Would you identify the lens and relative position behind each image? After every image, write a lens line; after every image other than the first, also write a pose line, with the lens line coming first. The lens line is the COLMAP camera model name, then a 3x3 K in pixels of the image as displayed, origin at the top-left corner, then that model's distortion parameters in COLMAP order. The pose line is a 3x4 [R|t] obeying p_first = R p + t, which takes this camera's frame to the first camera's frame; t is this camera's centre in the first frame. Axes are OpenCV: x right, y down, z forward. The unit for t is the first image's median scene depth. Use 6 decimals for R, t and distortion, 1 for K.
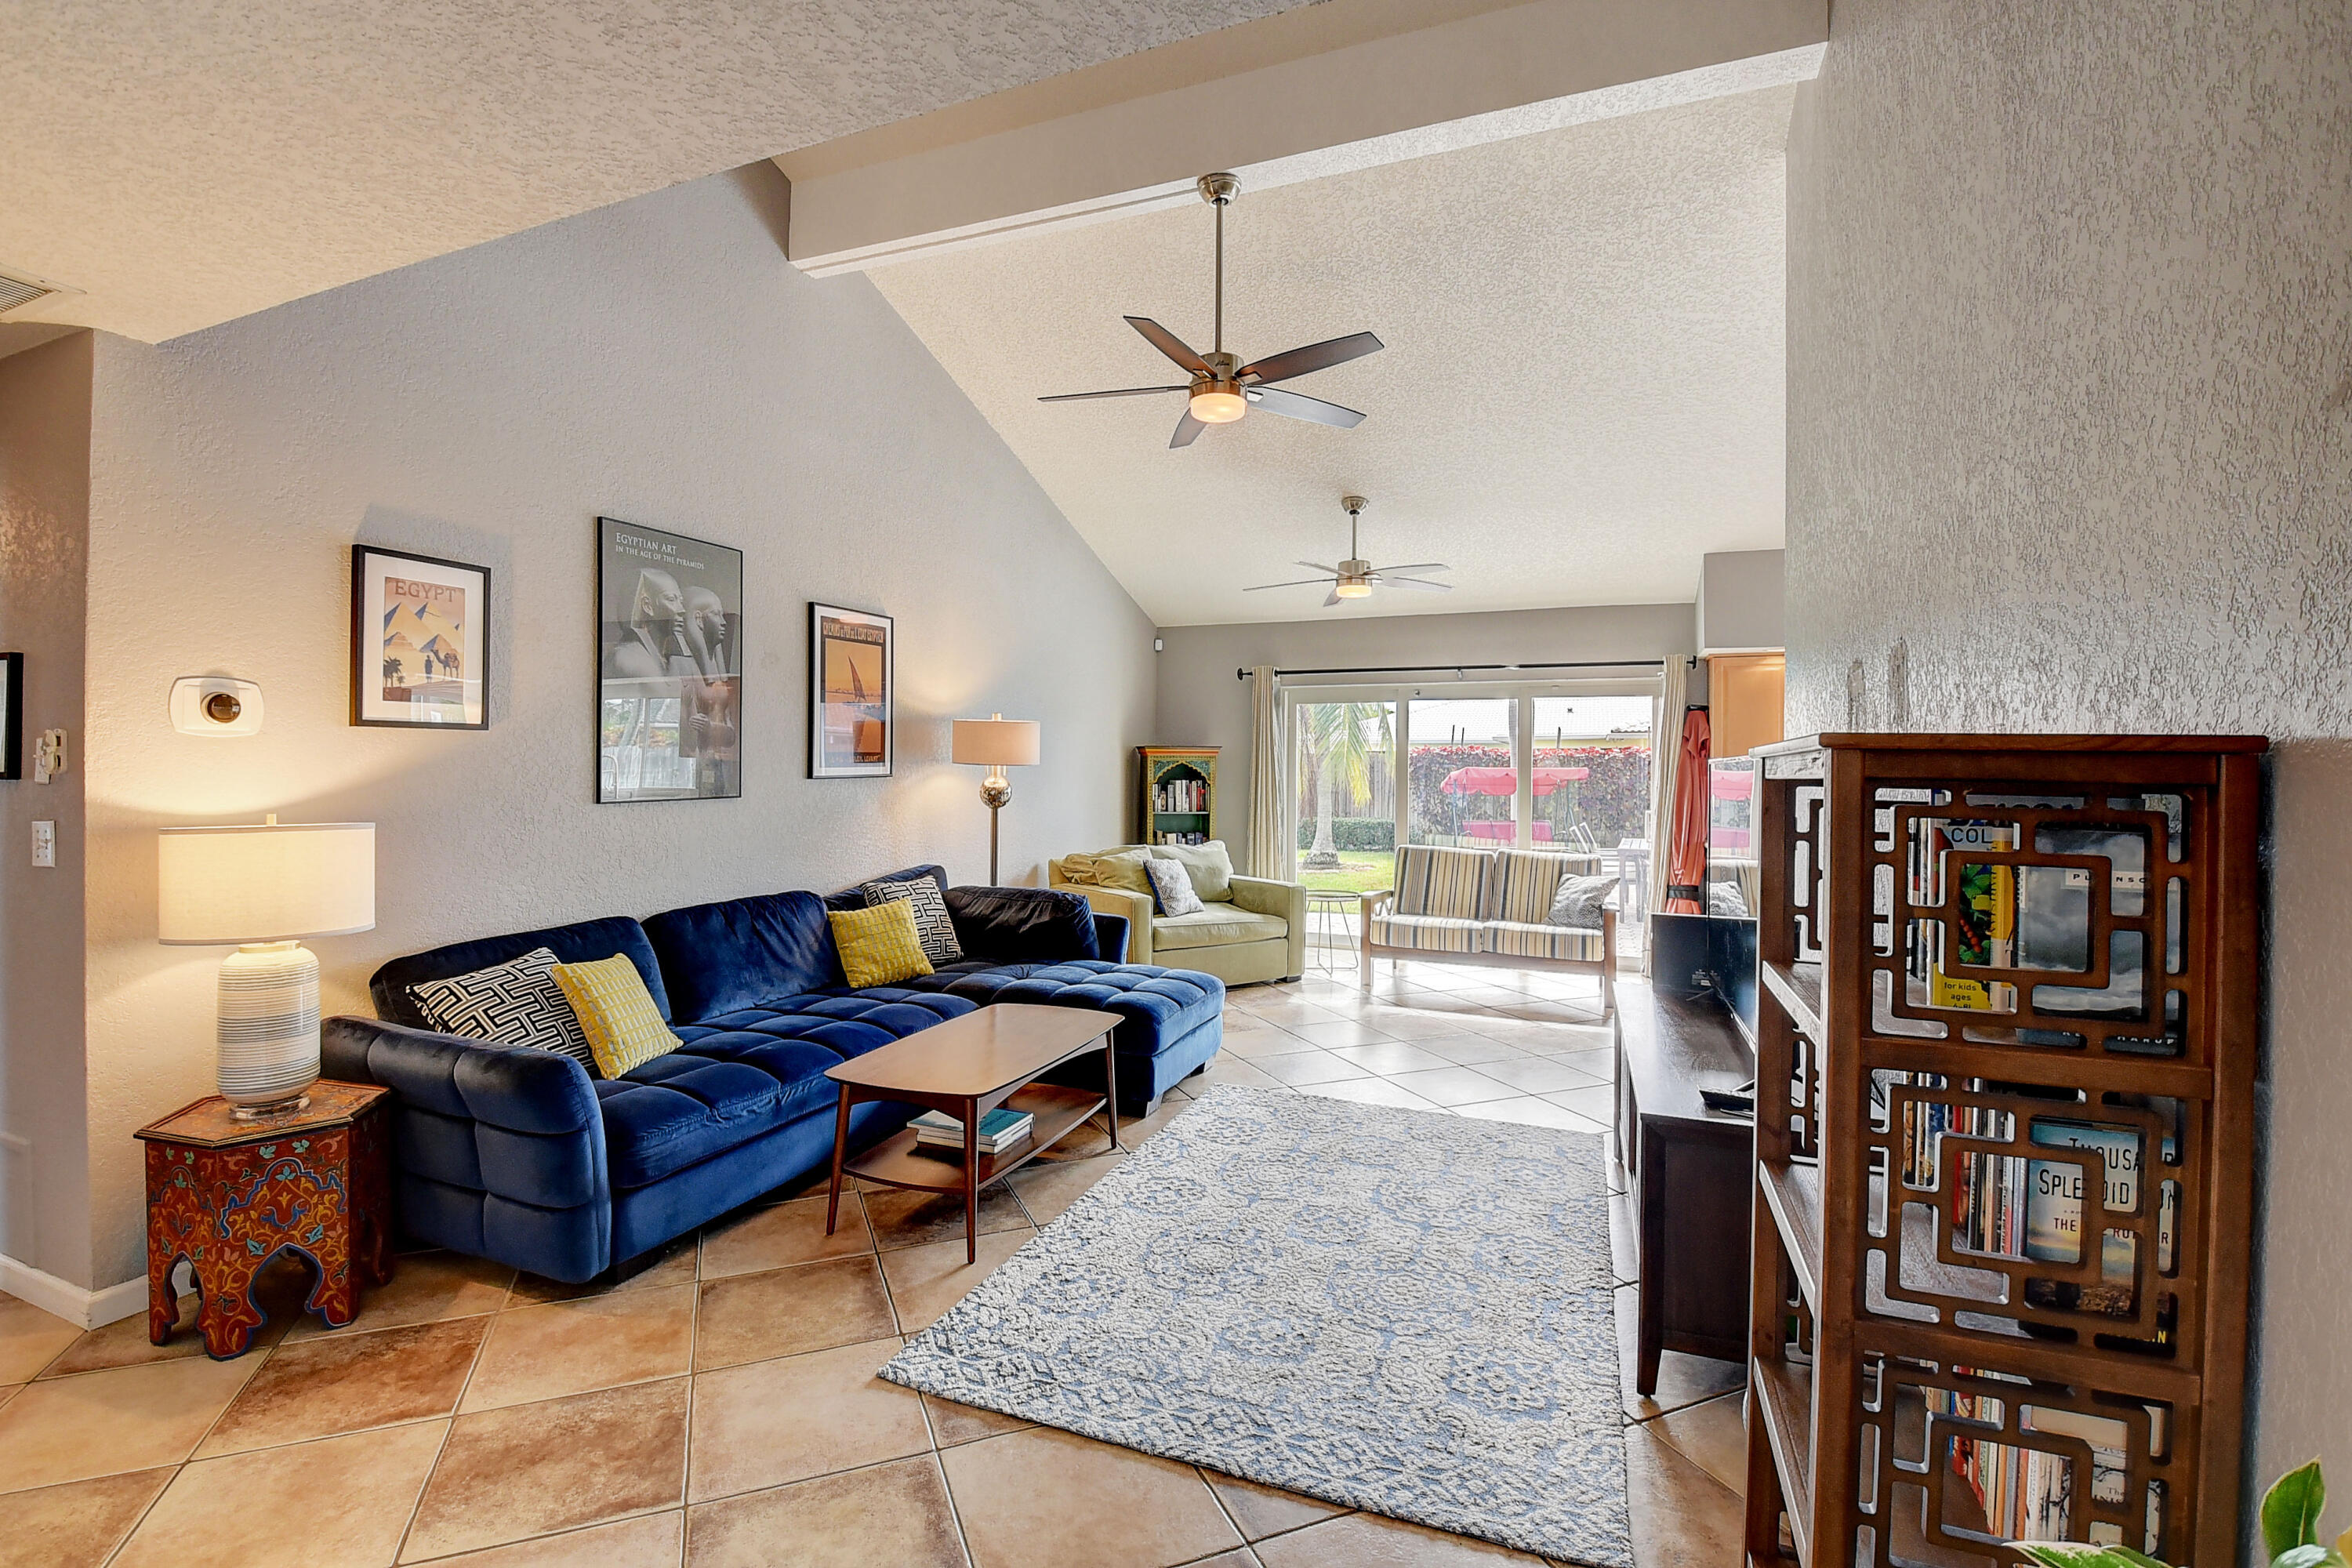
lens RADIAL K [[1035.8, 0, 1167.9], [0, 1035.8, 759.6], [0, 0, 1]] dist [0.015657, -0.027377]
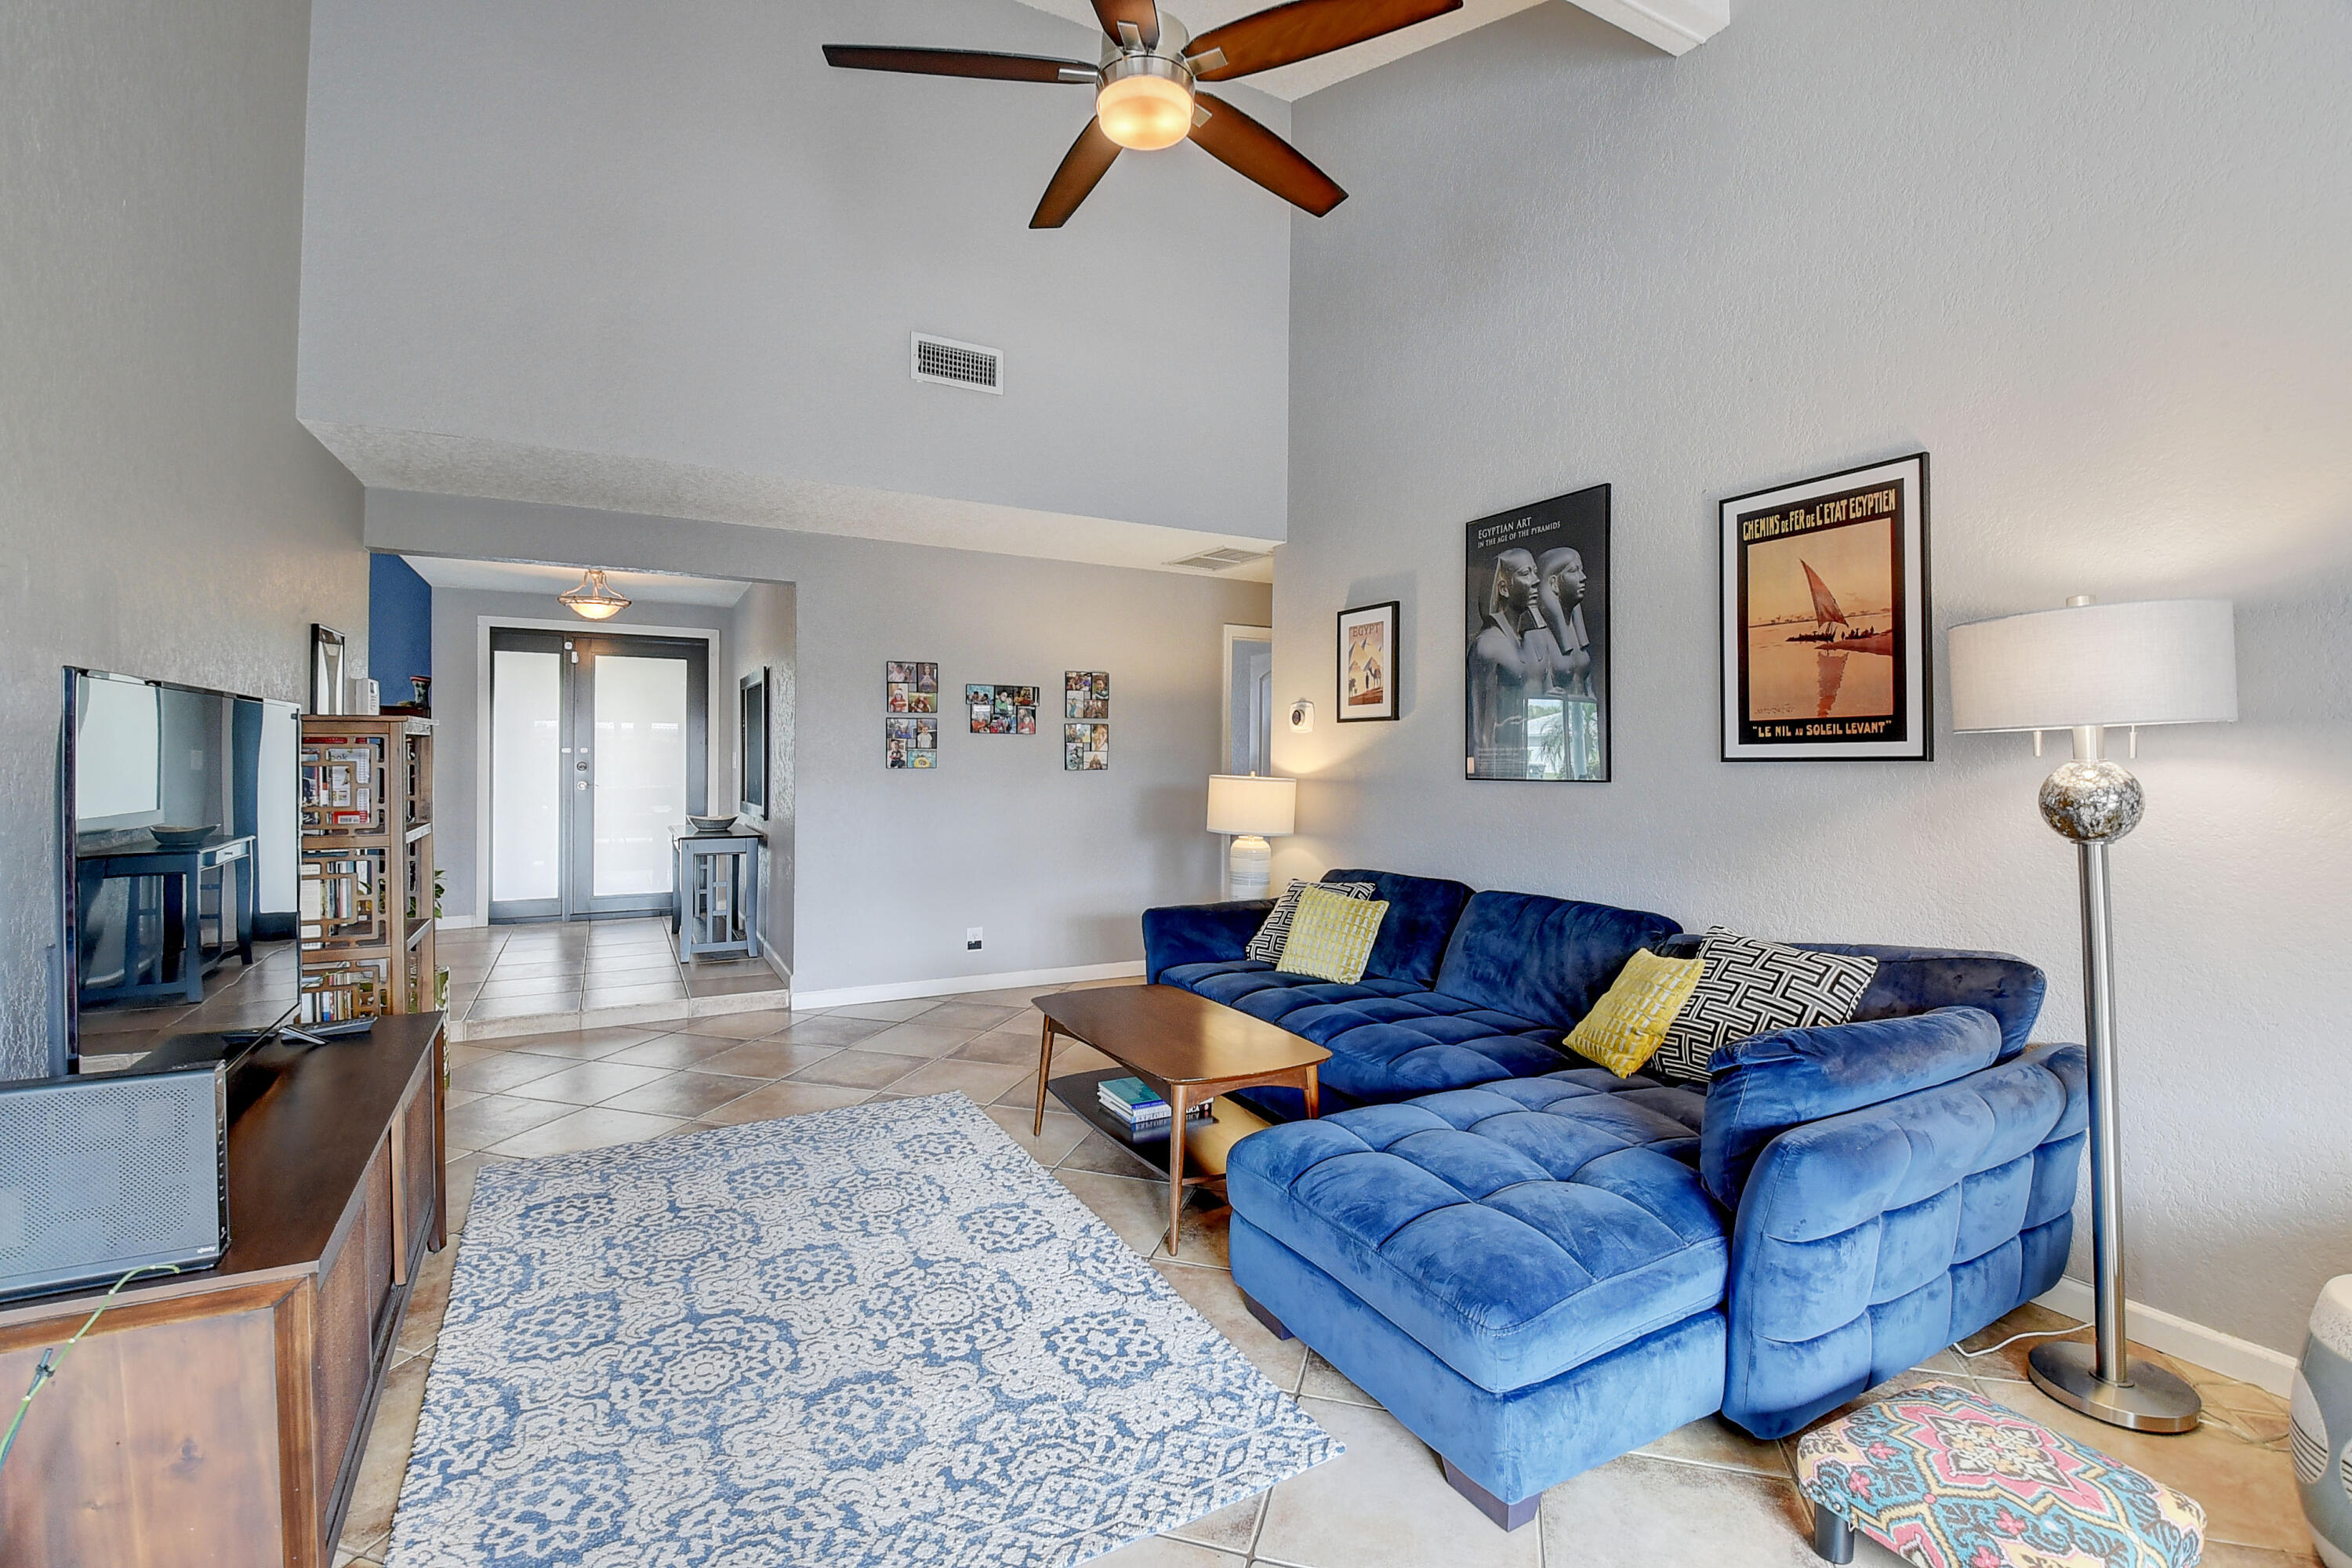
lens RADIAL K [[1035.8, 0, 1167.9], [0, 1035.8, 759.6], [0, 0, 1]] dist [0.015657, -0.027377]
pose [[-0.632478, -0.009864, -0.774516, 0.495942], [-0.006505, 0.999951, -0.007423, 0.029716], [0.774551, 0.000343, -0.632511, 1.392686]]
